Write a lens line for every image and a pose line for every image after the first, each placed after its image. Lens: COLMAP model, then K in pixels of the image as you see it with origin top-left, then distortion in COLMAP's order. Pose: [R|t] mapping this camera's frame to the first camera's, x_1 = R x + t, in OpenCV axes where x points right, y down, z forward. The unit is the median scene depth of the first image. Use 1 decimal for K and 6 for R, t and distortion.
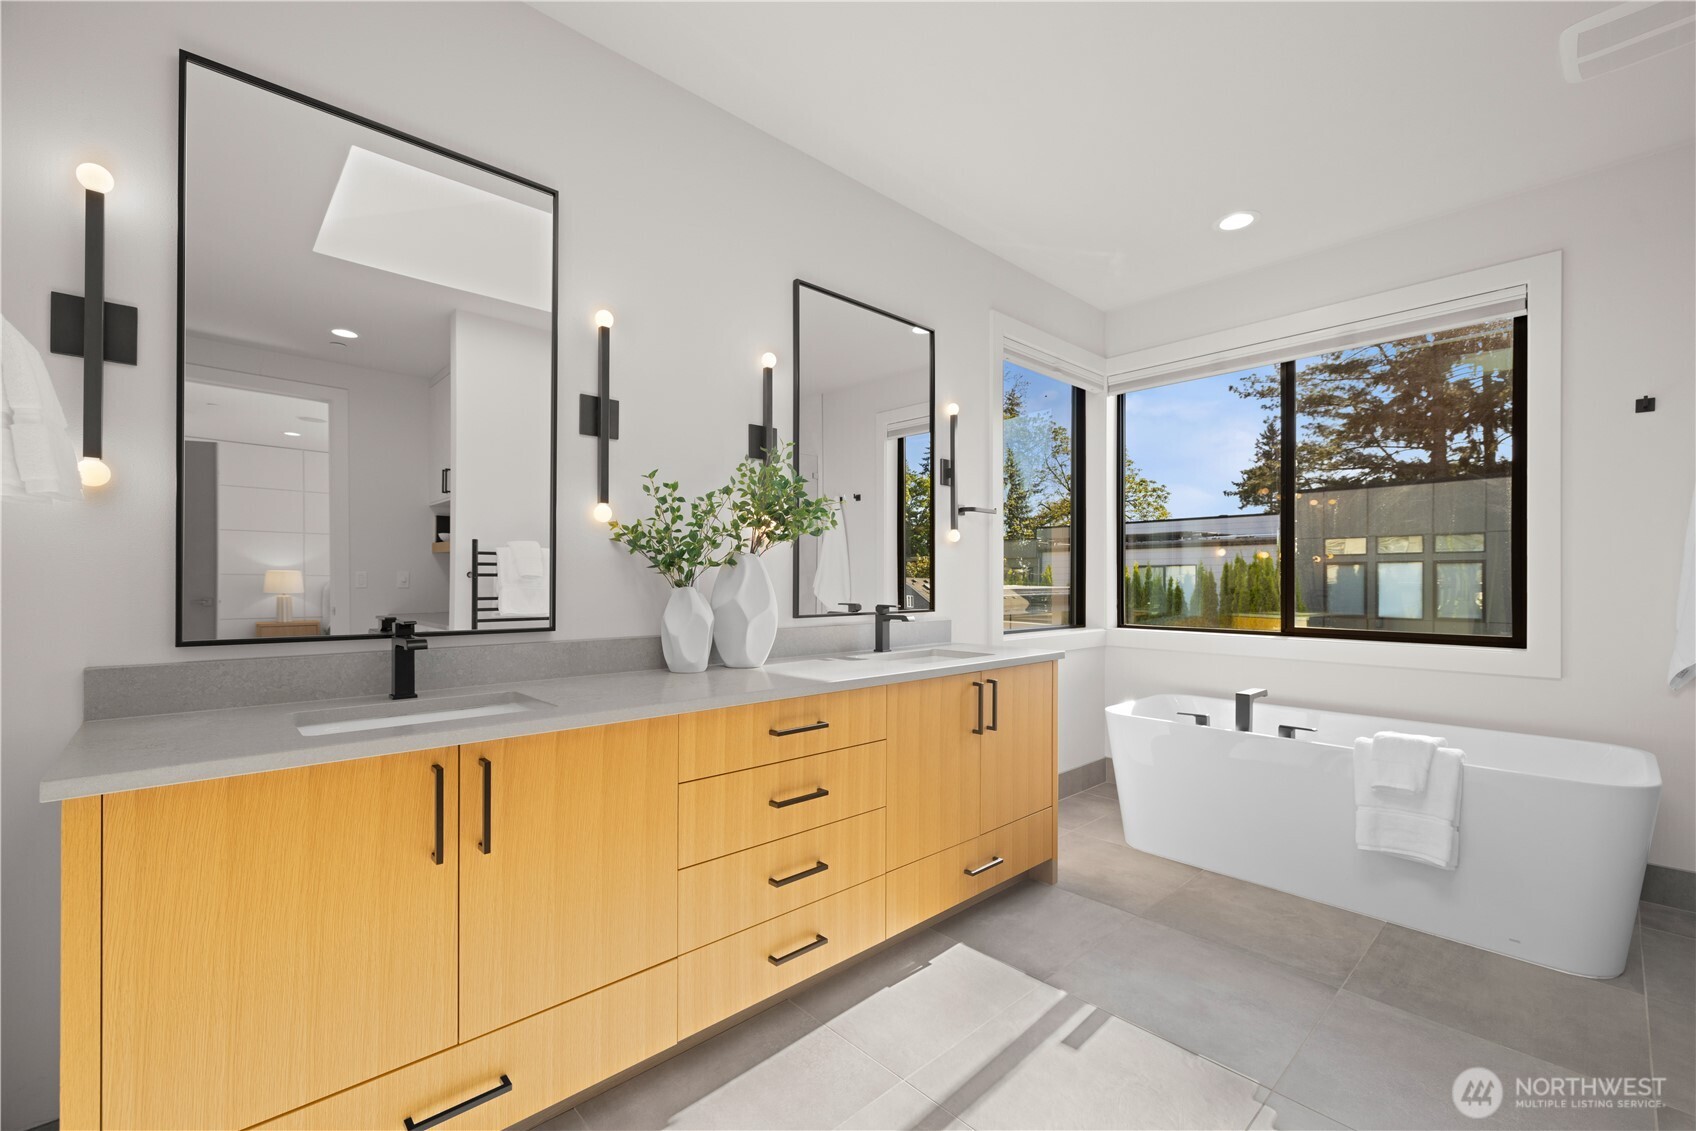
lens RADIAL K [[710.2, 0, 853.1], [0, 710.2, 579.2], [0, 0, 1]] dist [0.000225, 0.000037]
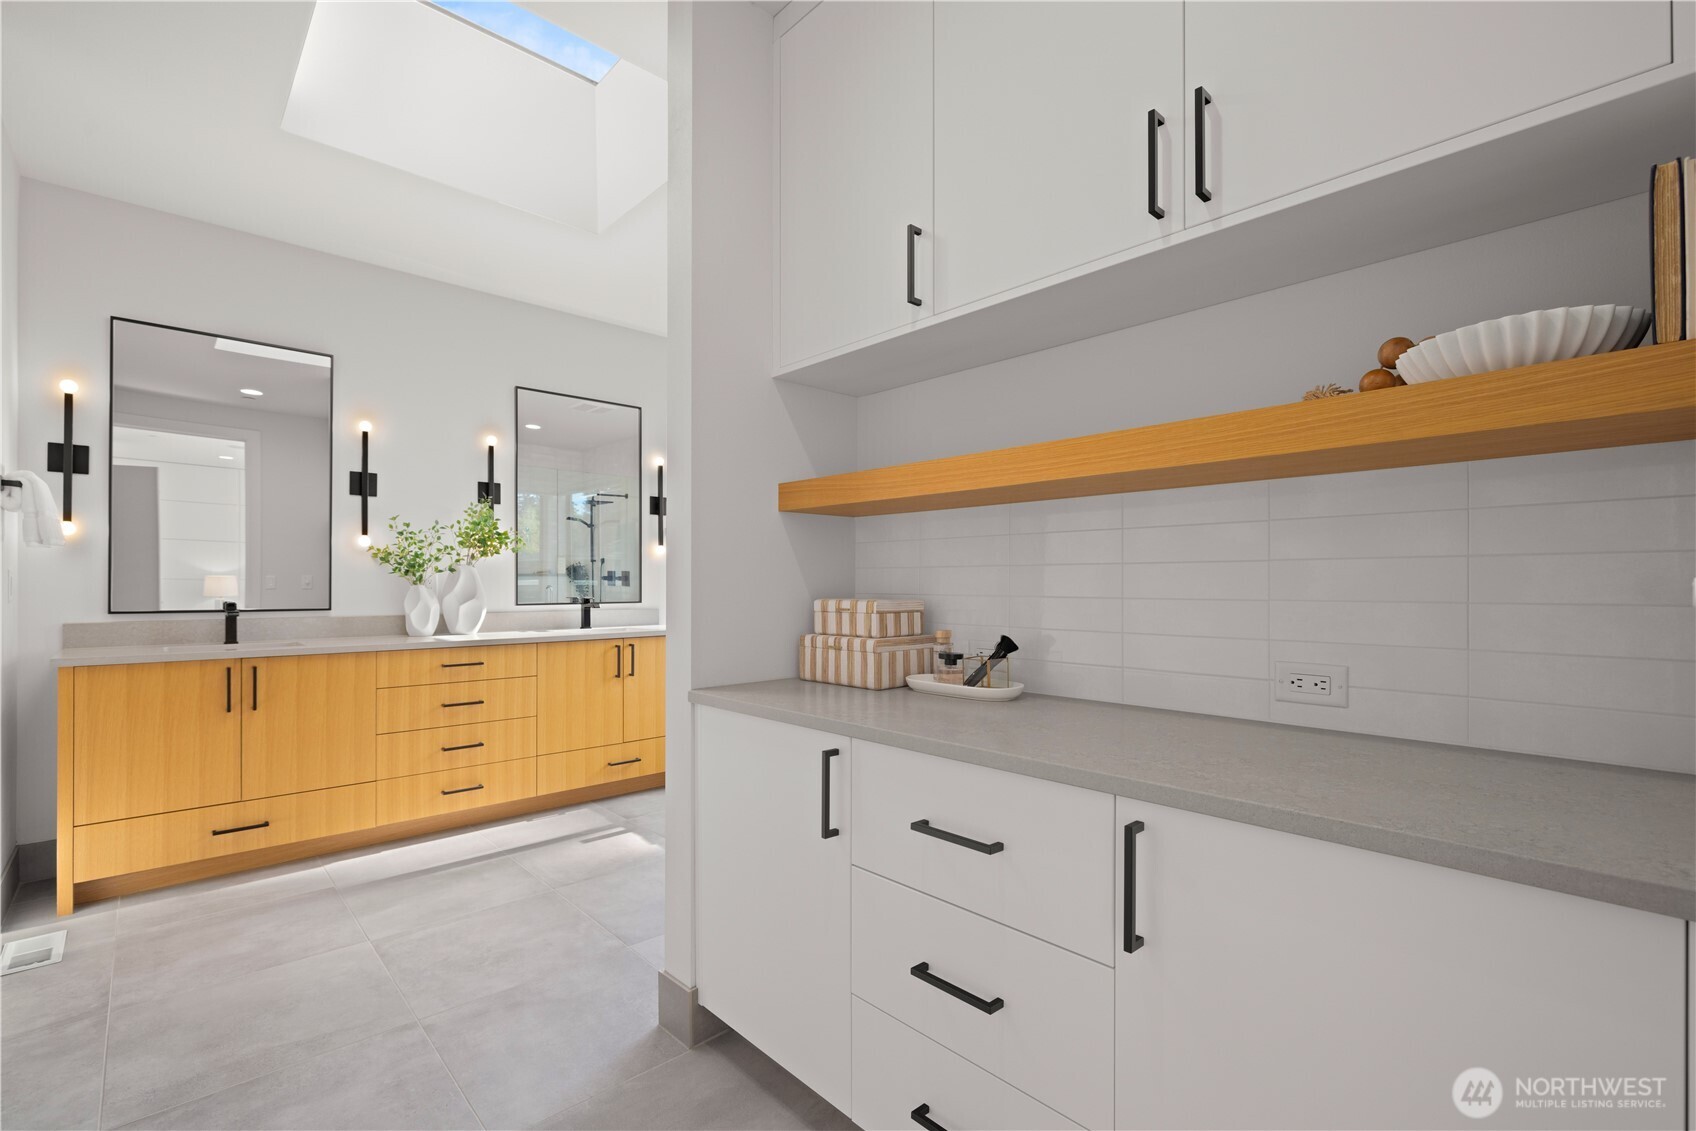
lens RADIAL K [[752.9, 0, 847.7], [0, 752.9, 580.8], [0, 0, 1]] dist [-0.000522, -0.000071]
pose [[0.999993, -0.002647, -0.002705, 0.698536], [0.002639, 0.999992, -0.003134, 0.008498], [0.002713, 0.003127, 0.999991, -0.685292]]
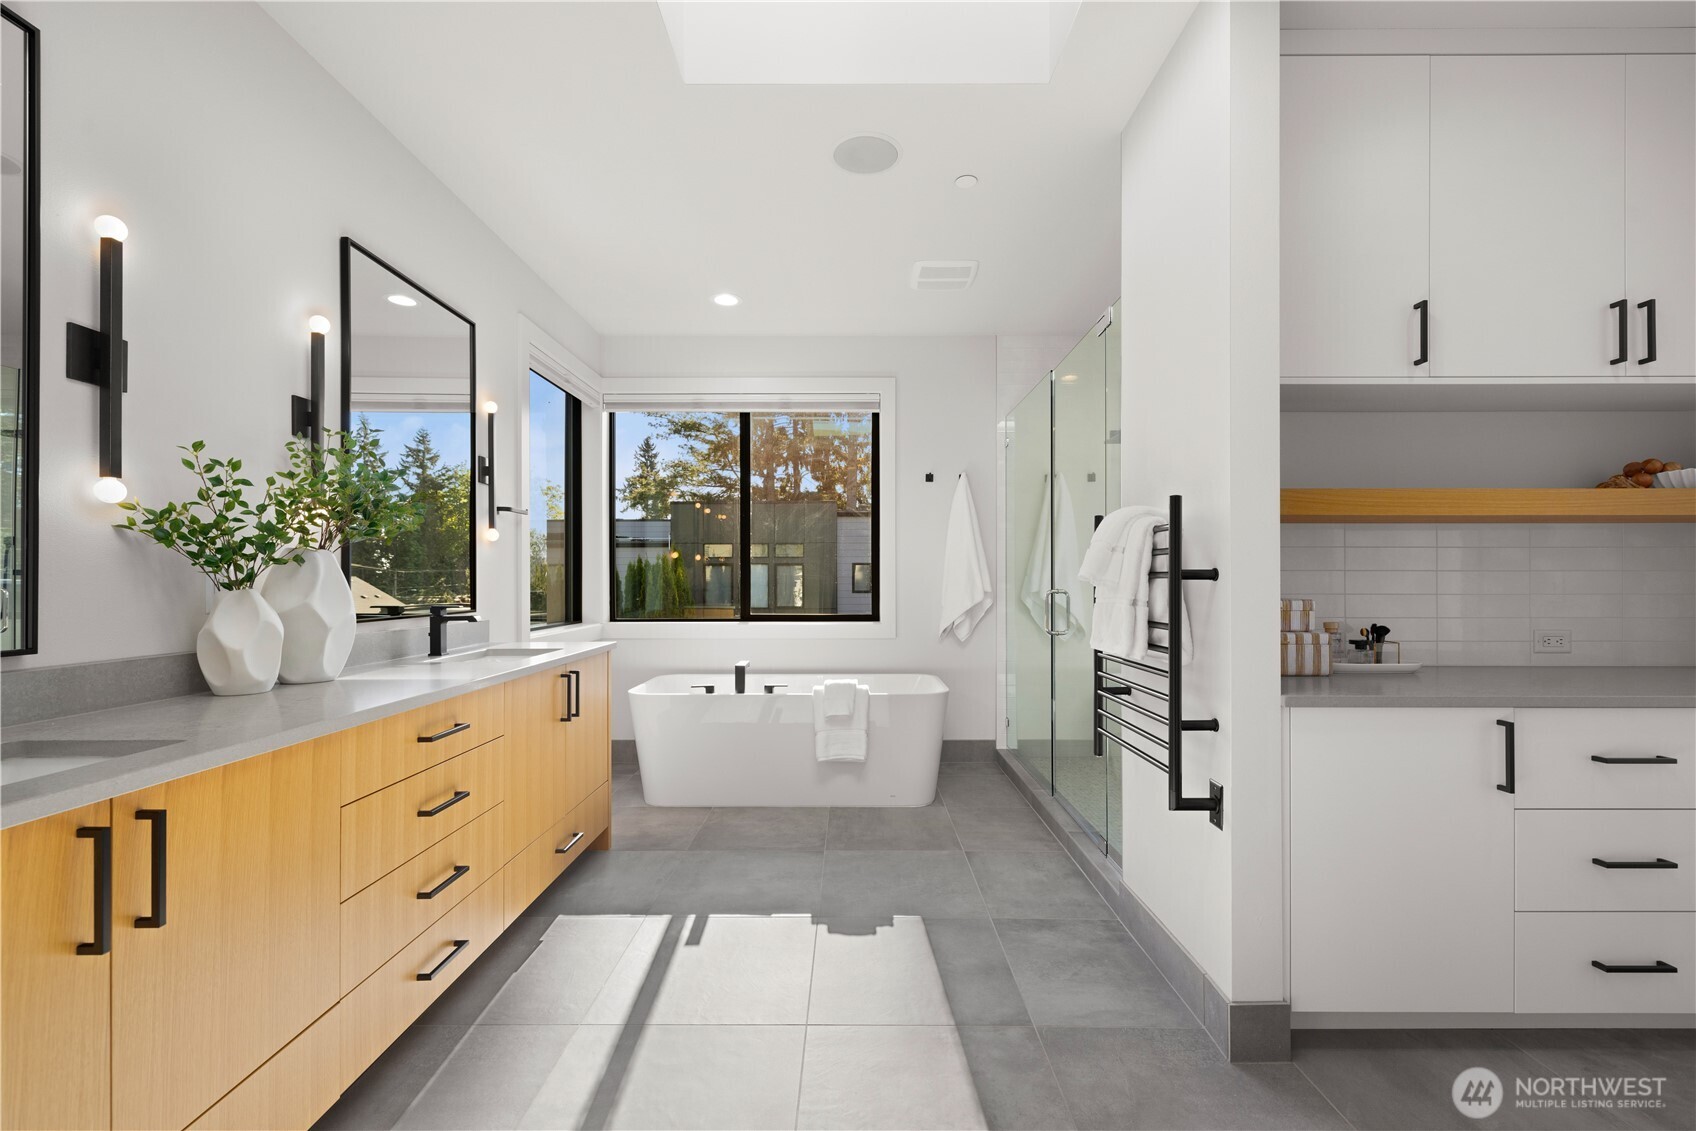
lens RADIAL K [[711.0, 0, 853.4], [0, 711.0, 575.5], [0, 0, 1]] dist [0.002479, 0.000282]
pose [[0.683348, 0.000540, 0.730092, -0.318713], [0.001633, 0.999996, -0.002267, -0.001713], [-0.730091, 0.002742, 0.683345, -0.062883]]
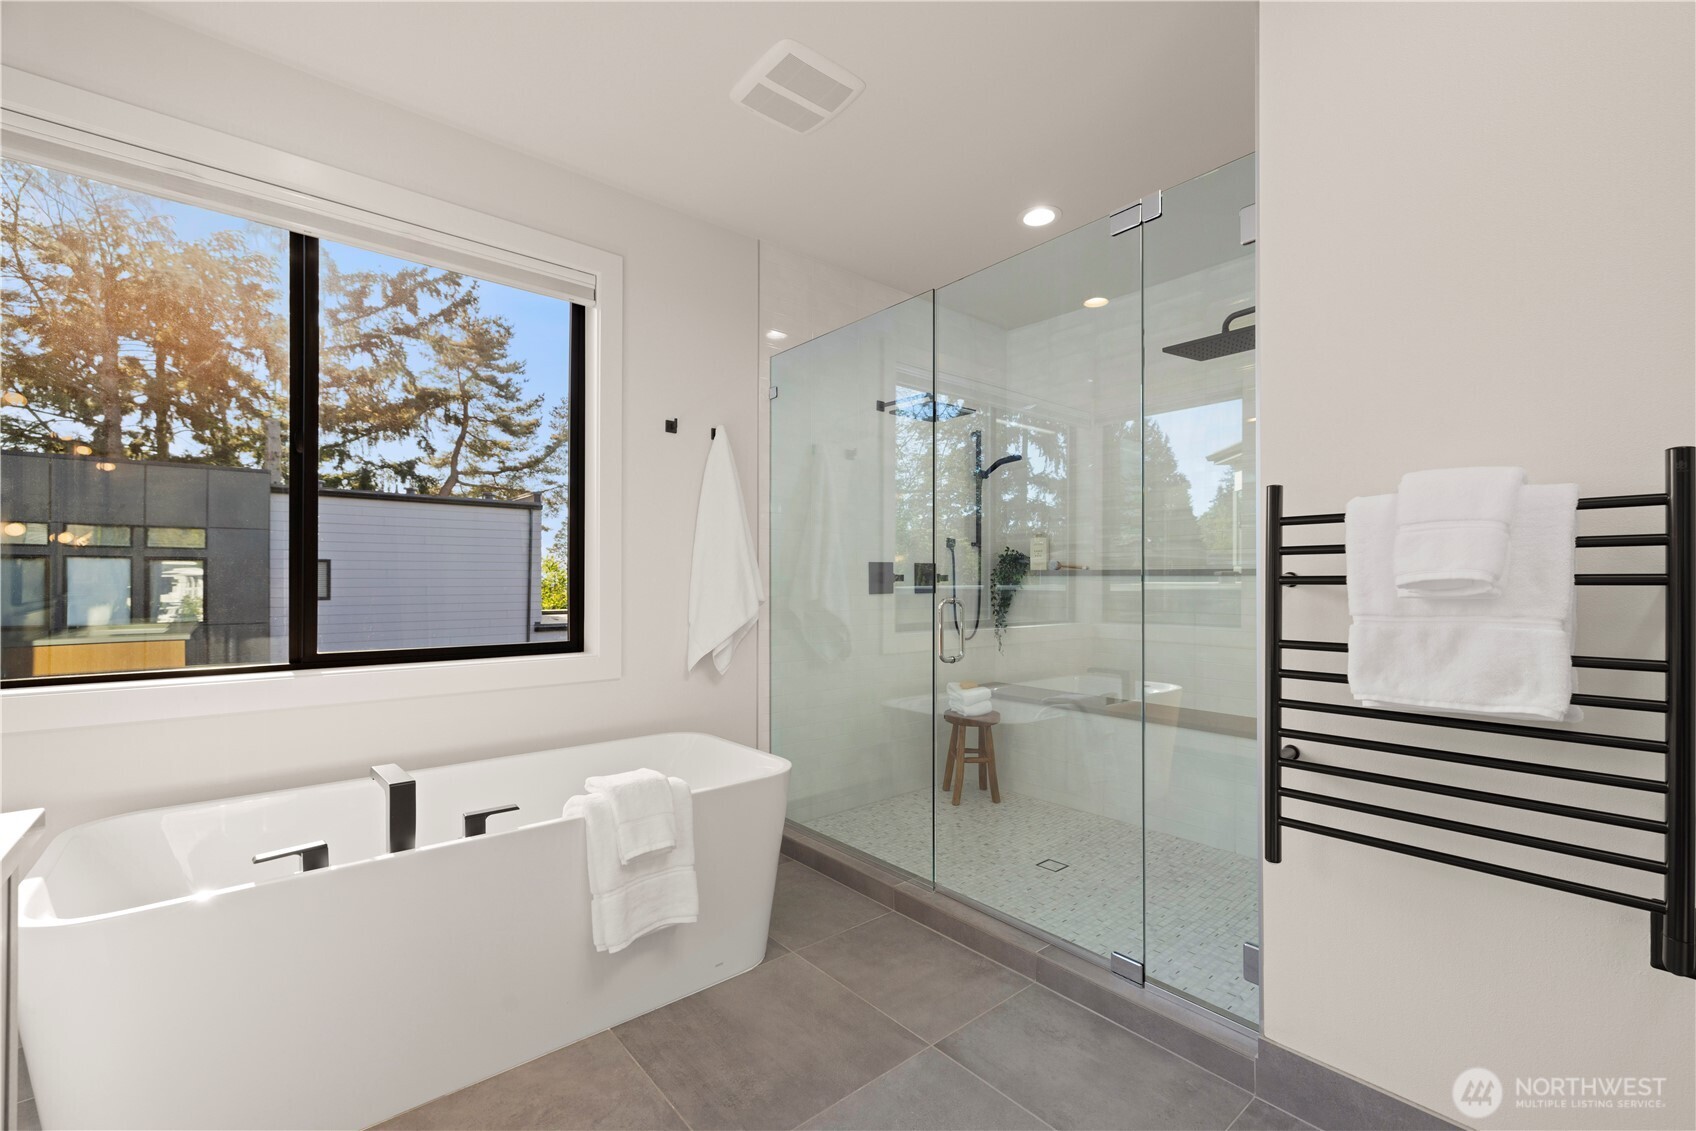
lens RADIAL K [[710.2, 0, 853.1], [0, 710.2, 579.2], [0, 0, 1]] dist [0.000225, 0.000037]
pose [[0.046242, 0.001009, 0.998930, -0.001760], [-0.002547, 0.999996, -0.000892, -0.001926], [-0.998927, -0.002503, 0.046245, 0.726444]]
